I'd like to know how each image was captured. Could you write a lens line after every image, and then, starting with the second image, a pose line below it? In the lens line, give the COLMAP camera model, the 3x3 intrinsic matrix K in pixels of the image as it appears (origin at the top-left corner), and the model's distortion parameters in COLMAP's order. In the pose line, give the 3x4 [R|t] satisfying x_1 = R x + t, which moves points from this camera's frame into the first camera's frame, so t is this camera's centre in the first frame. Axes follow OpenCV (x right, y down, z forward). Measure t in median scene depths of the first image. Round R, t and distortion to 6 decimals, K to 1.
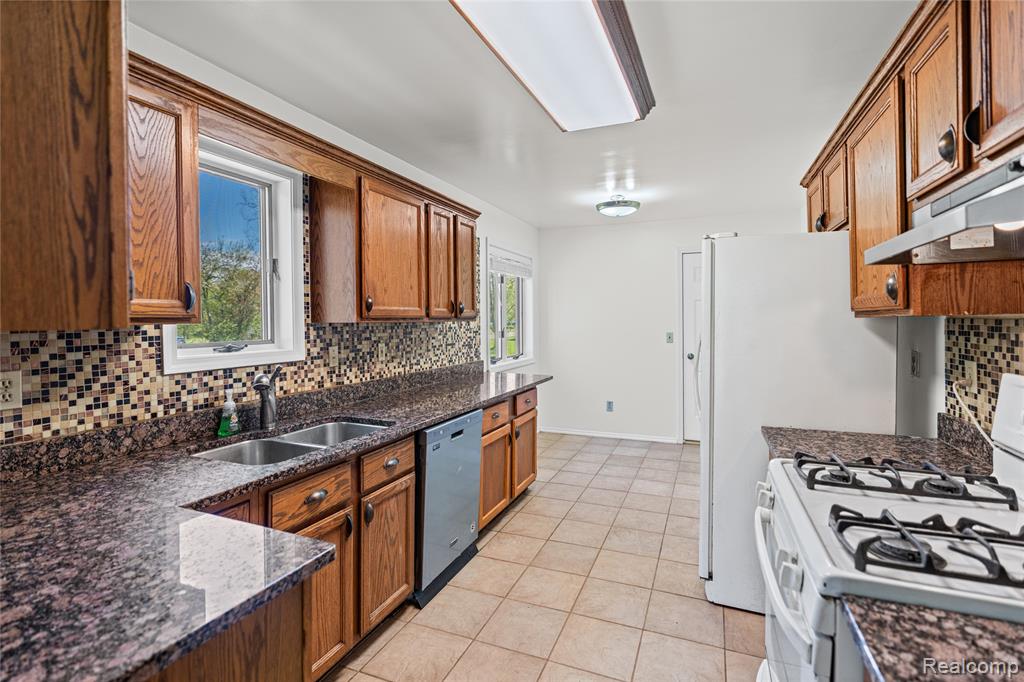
lens RADIAL K [[479.1, 0, 521.9], [0, 479.1, 326.0], [0, 0, 1]] dist [0.000588, 0.000733]
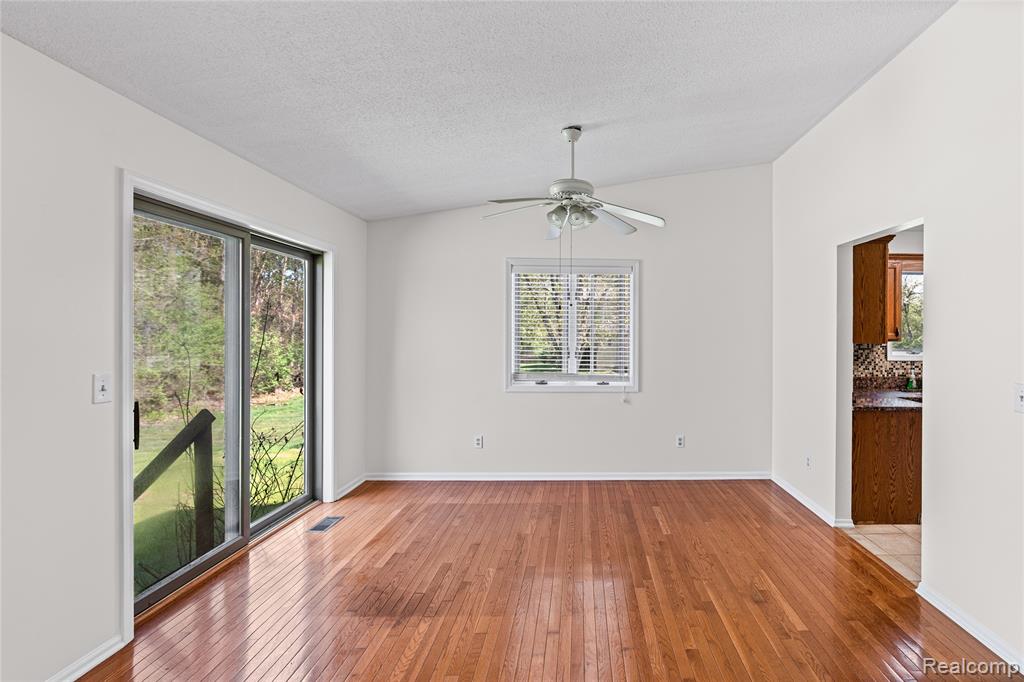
lens RADIAL K [[487.8, 0, 595.7], [0, 487.8, 336.7], [0, 0, 1]] dist [-0.003009, -0.000051]
pose [[0.407164, 0.015395, -0.913225, 0.824684], [-0.021962, 0.999734, 0.007061, -0.010805], [0.913091, 0.017182, 0.407394, -1.229938]]
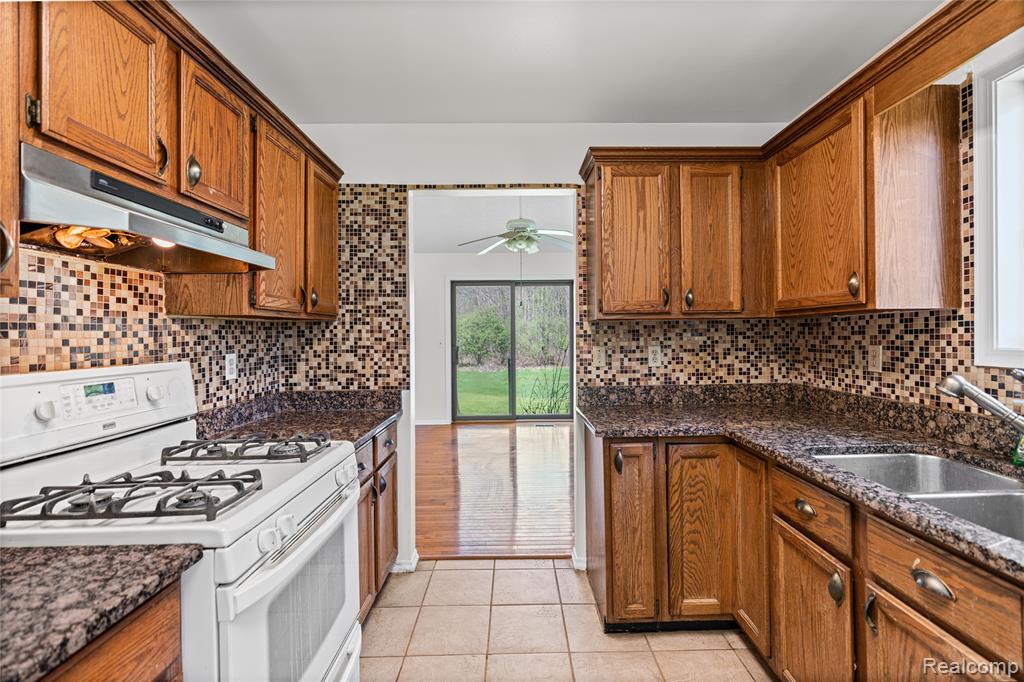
lens RADIAL K [[462.3, 0, 522.4], [0, 462.3, 340.8], [0, 0, 1]] dist [-0.002075, -0.000042]
pose [[-0.922970, 0.021006, -0.384298, 0.265407], [0.010995, 0.999541, 0.028230, 0.019170], [0.384714, 0.021830, -0.922777, 1.159631]]
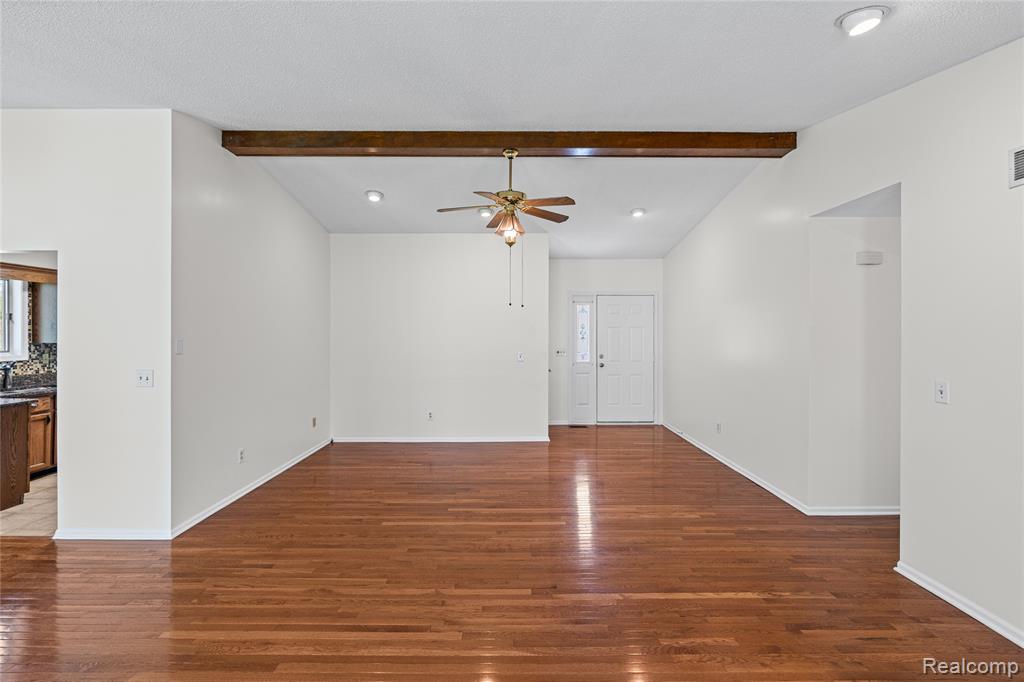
lens RADIAL K [[472.2, 0, 512.4], [0, 472.2, 331.5], [0, 0, 1]] dist [-0.001673, 0.000217]
pose [[0.928280, 0.010129, 0.371744, 0.855596], [-0.003943, 0.999841, -0.017397, -0.032468], [-0.371861, 0.014683, 0.928172, -1.951766]]
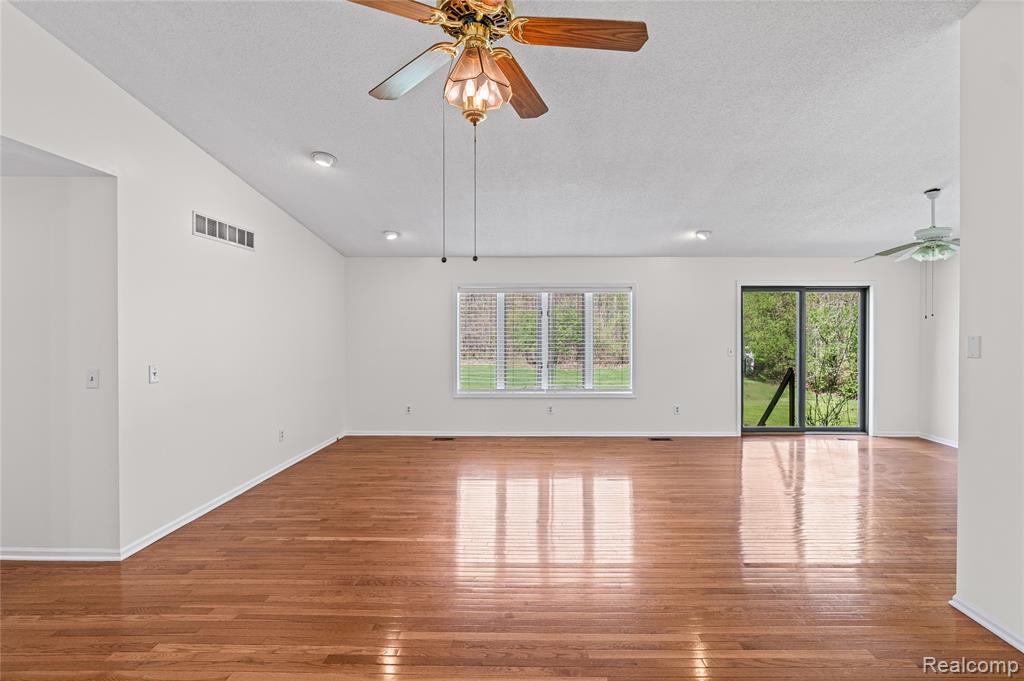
lens RADIAL K [[476.1, 0, 541.6], [0, 476.1, 331.8], [0, 0, 1]] dist [0.000682, 0.000327]
pose [[-0.929273, 0.008124, -0.369305, 1.721651], [0.001133, 0.999816, 0.019144, -0.060790], [0.369393, 0.017372, -0.929111, 0.521964]]
